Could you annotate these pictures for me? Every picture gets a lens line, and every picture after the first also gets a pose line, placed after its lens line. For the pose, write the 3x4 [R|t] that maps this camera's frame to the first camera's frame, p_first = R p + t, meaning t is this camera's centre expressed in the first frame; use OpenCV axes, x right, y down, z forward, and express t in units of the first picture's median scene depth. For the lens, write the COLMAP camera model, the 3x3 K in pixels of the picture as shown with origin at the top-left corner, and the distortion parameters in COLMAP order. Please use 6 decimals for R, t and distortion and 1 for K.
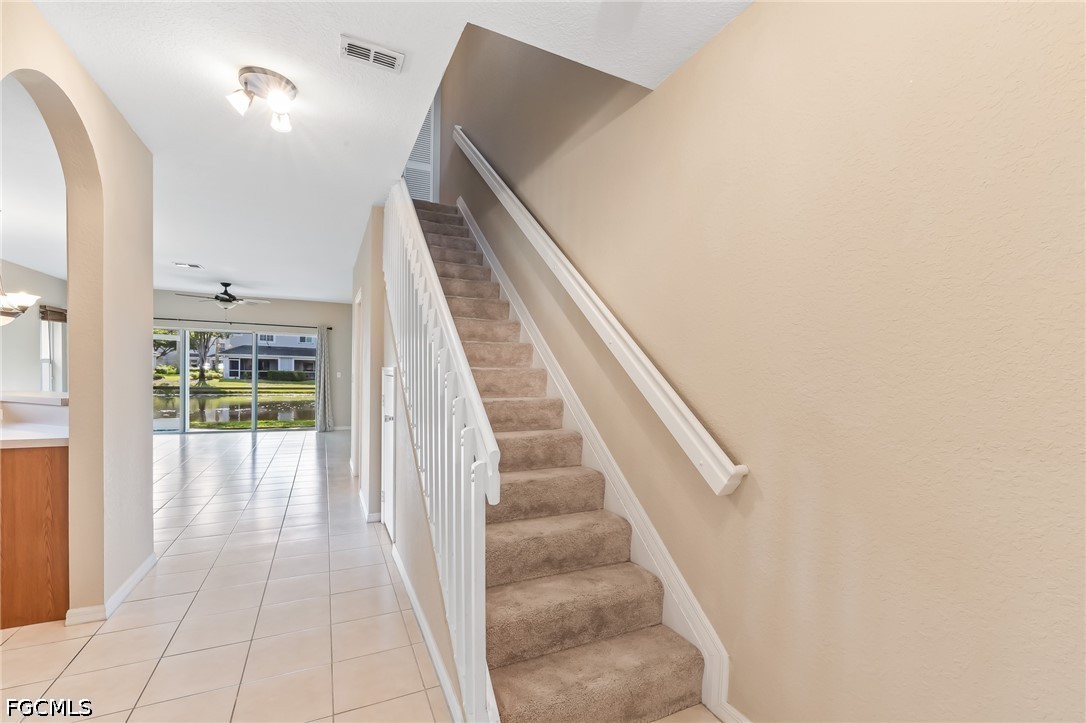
lens RADIAL K [[464.3, 0, 549.7], [0, 464.3, 384.0], [0, 0, 1]] dist [0.000501, 0.000031]
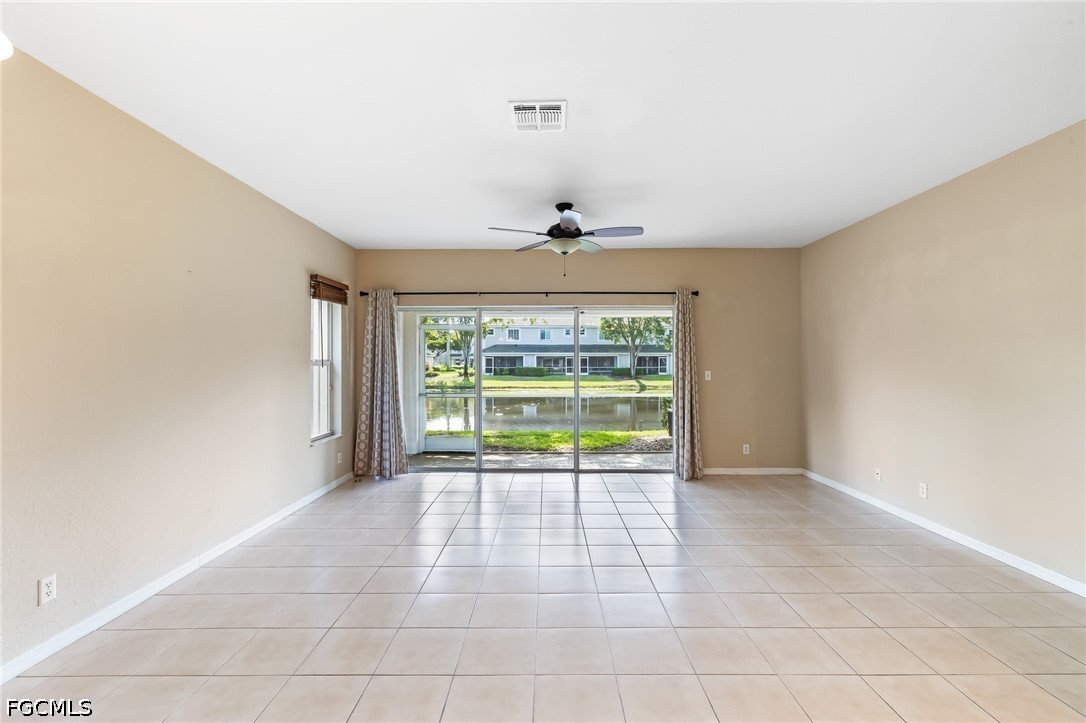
lens RADIAL K [[456.3, 0, 544.6], [0, 456.3, 363.5], [0, 0, 1]] dist [-0.002375, -0.000136]
pose [[0.895592, -0.022799, -0.444291, -0.084478], [0.010346, 0.999483, -0.030433, -0.004249], [0.444756, 0.022659, 0.895365, 0.092196]]
